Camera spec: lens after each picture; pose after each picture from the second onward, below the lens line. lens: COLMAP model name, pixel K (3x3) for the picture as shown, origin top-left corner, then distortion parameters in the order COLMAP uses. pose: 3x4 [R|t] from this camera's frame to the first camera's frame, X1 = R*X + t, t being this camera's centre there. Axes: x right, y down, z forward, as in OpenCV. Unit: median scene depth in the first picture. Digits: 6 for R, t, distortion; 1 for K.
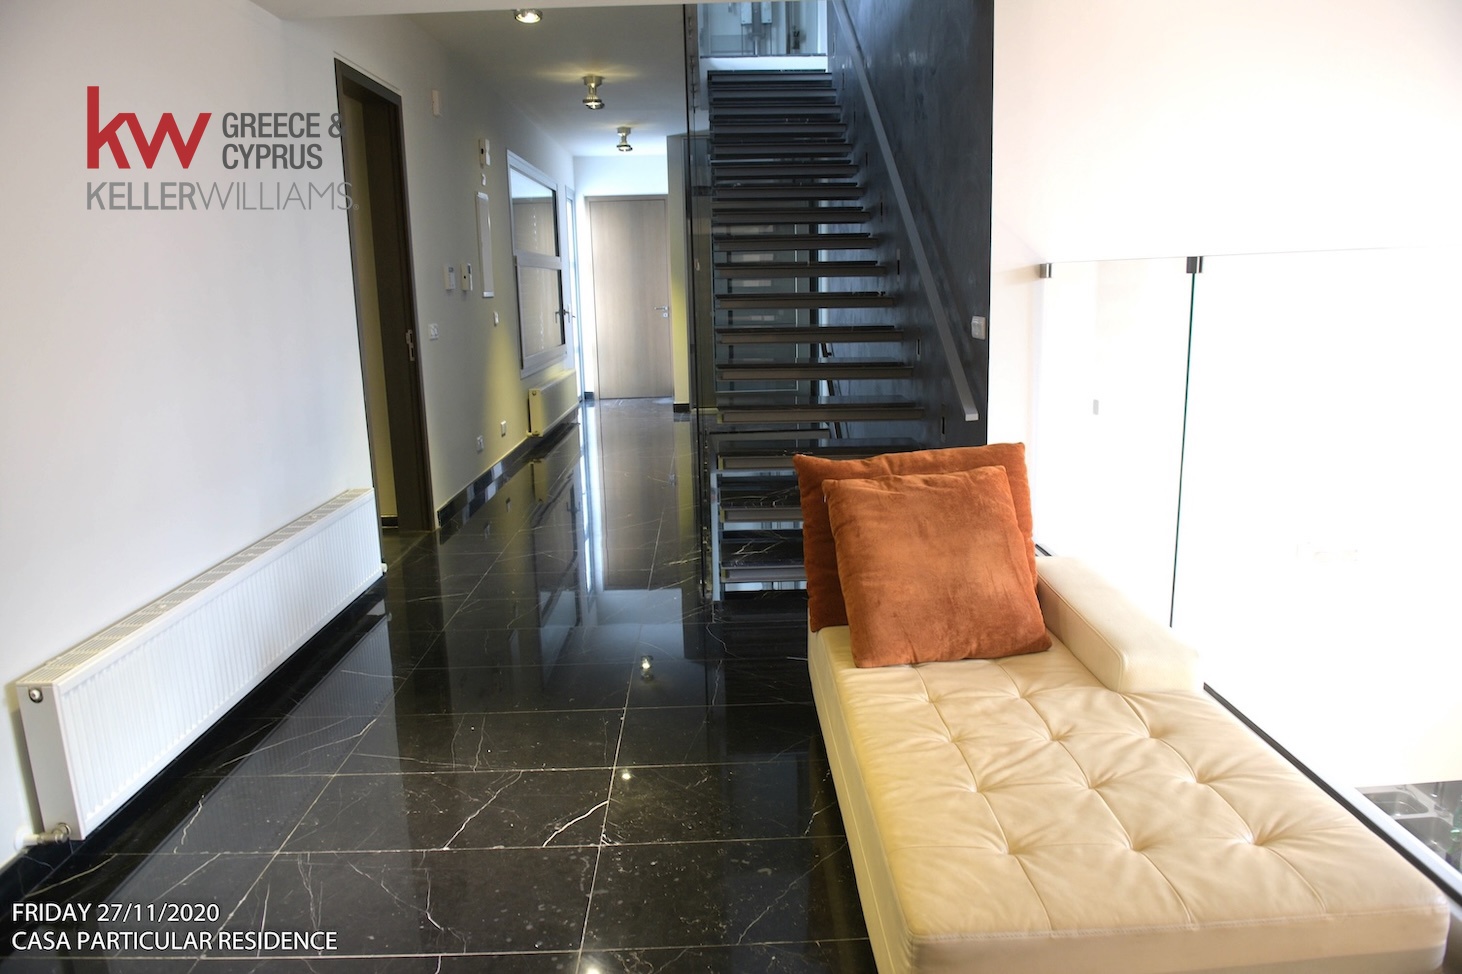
lens RADIAL K [[1003.3, 0, 731.0], [0, 1003.3, 487.0], [0, 0, 1]] dist [-0.041001, -0.002844]
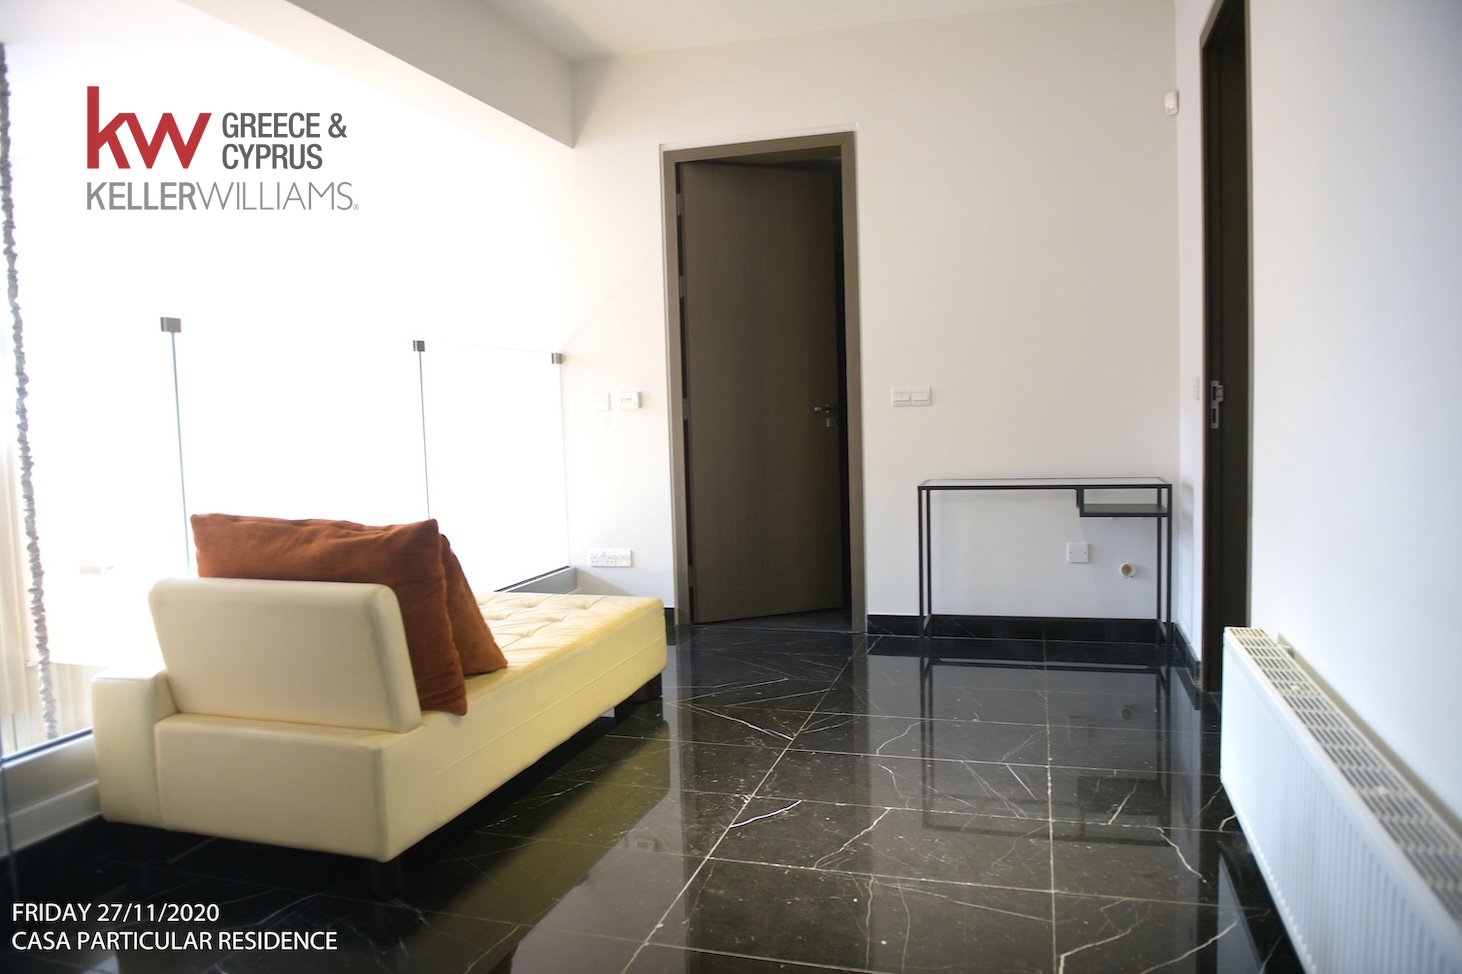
lens RADIAL K [[1003.3, 0, 731.0], [0, 1003.3, 487.0], [0, 0, 1]] dist [-0.041001, -0.002844]
pose [[-0.948569, 0.028268, 0.315307, -0.409695], [0.113780, 0.959894, 0.256239, -0.234298], [-0.295418, 0.278936, -0.913741, 1.671951]]
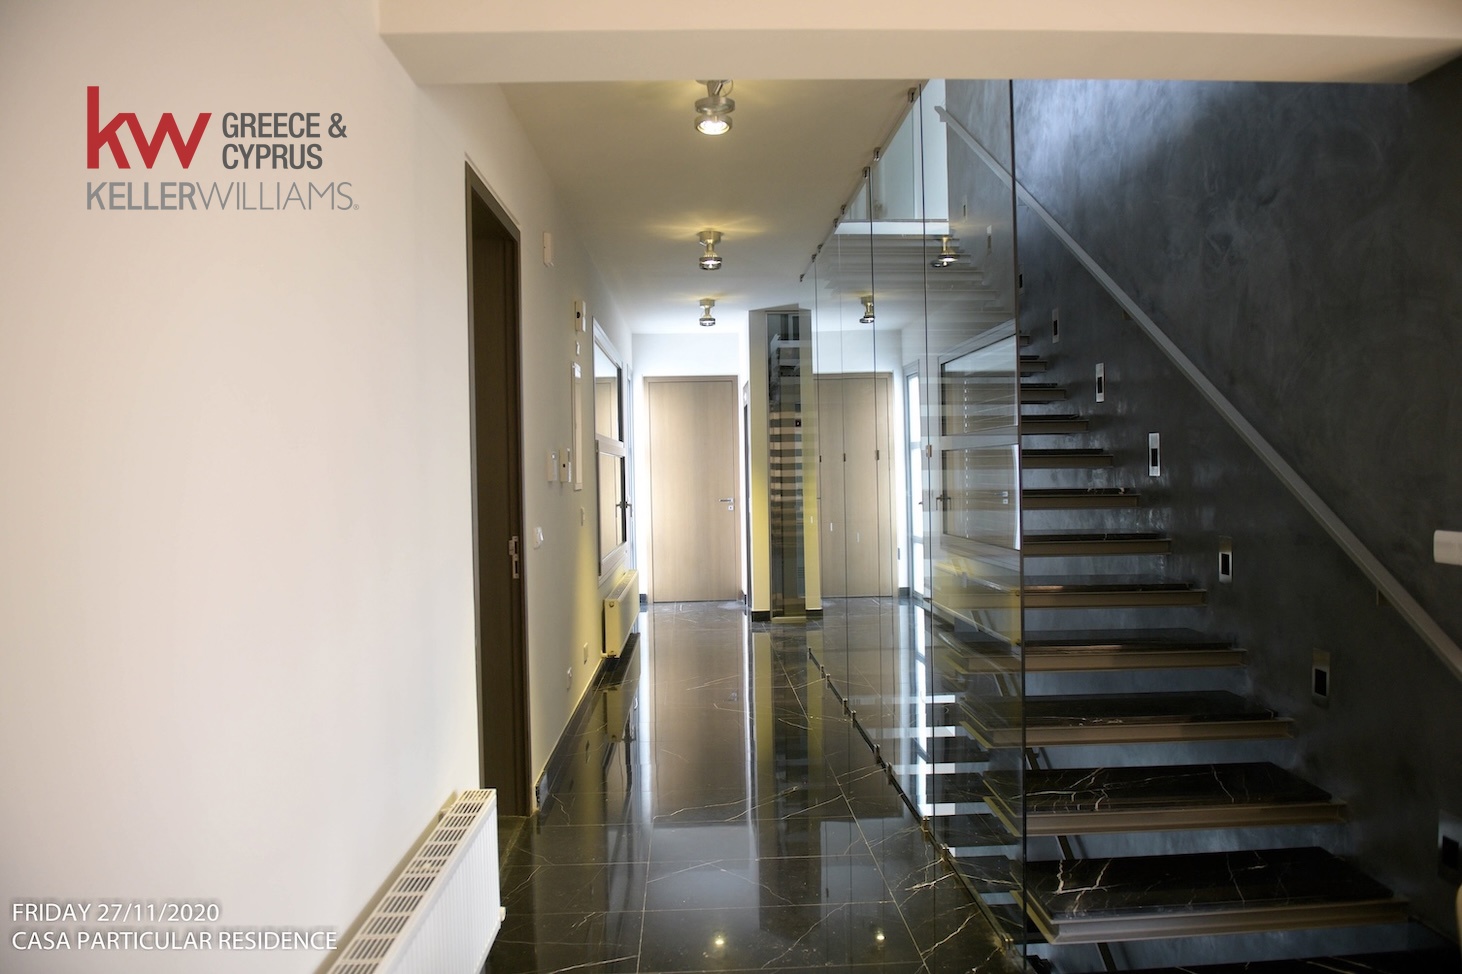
lens RADIAL K [[1003.3, 0, 731.0], [0, 1003.3, 487.0], [0, 0, 1]] dist [-0.041001, -0.002844]
pose [[0.999741, 0.005120, 0.022169, -0.110419], [-0.000976, 0.983107, -0.183028, -0.036042], [-0.022732, 0.182959, 0.982858, 0.164767]]
